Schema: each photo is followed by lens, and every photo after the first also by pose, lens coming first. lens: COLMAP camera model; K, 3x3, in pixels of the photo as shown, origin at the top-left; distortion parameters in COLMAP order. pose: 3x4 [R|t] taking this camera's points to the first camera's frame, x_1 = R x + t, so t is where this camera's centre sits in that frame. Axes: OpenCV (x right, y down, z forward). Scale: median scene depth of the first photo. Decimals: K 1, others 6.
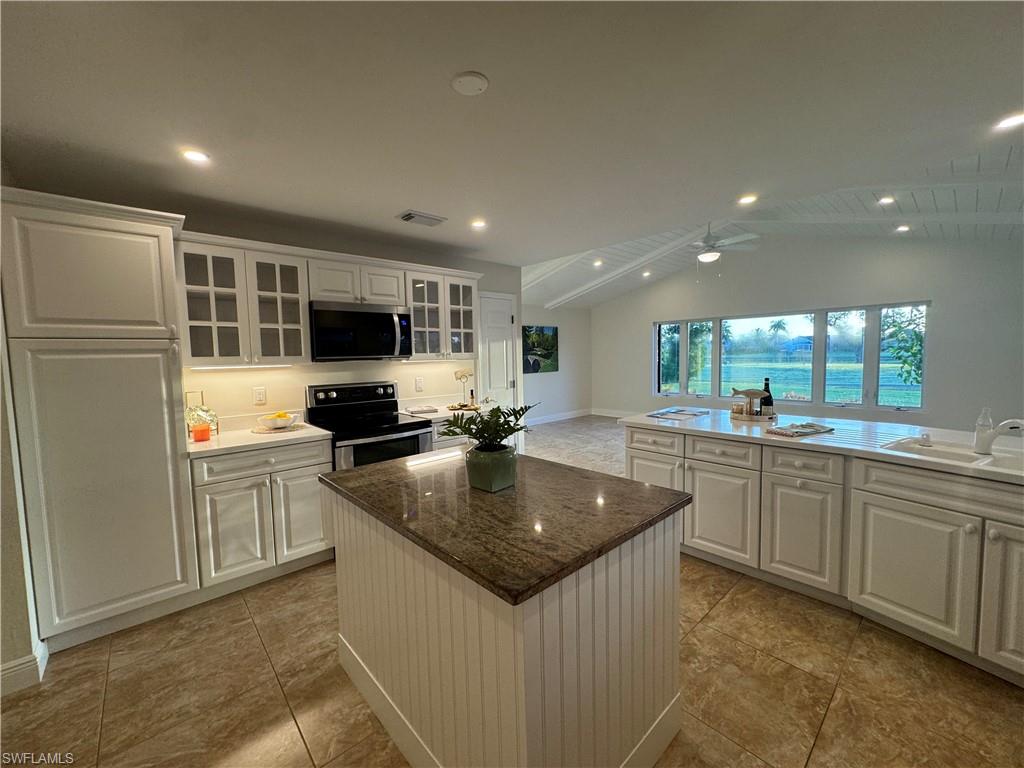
lens RADIAL K [[411.2, 0, 512.2], [0, 411.2, 383.0], [0, 0, 1]] dist [-0.003079, 0.000226]
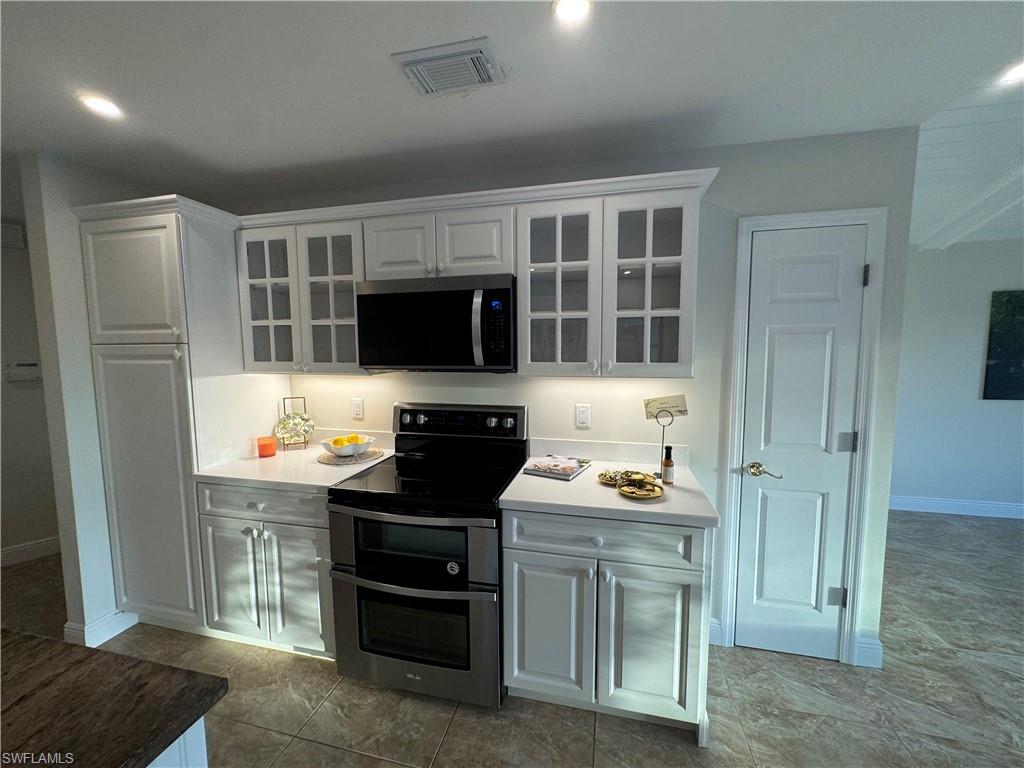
lens RADIAL K [[411.2, 0, 506.9], [0, 411.2, 382.9], [0, 0, 1]] dist [-0.003079, 0.000226]
pose [[0.560469, 0.090793, -0.823184, 0.199607], [-0.063339, 0.995760, 0.066702, -0.086367], [0.825750, 0.014755, 0.563844, 0.742068]]
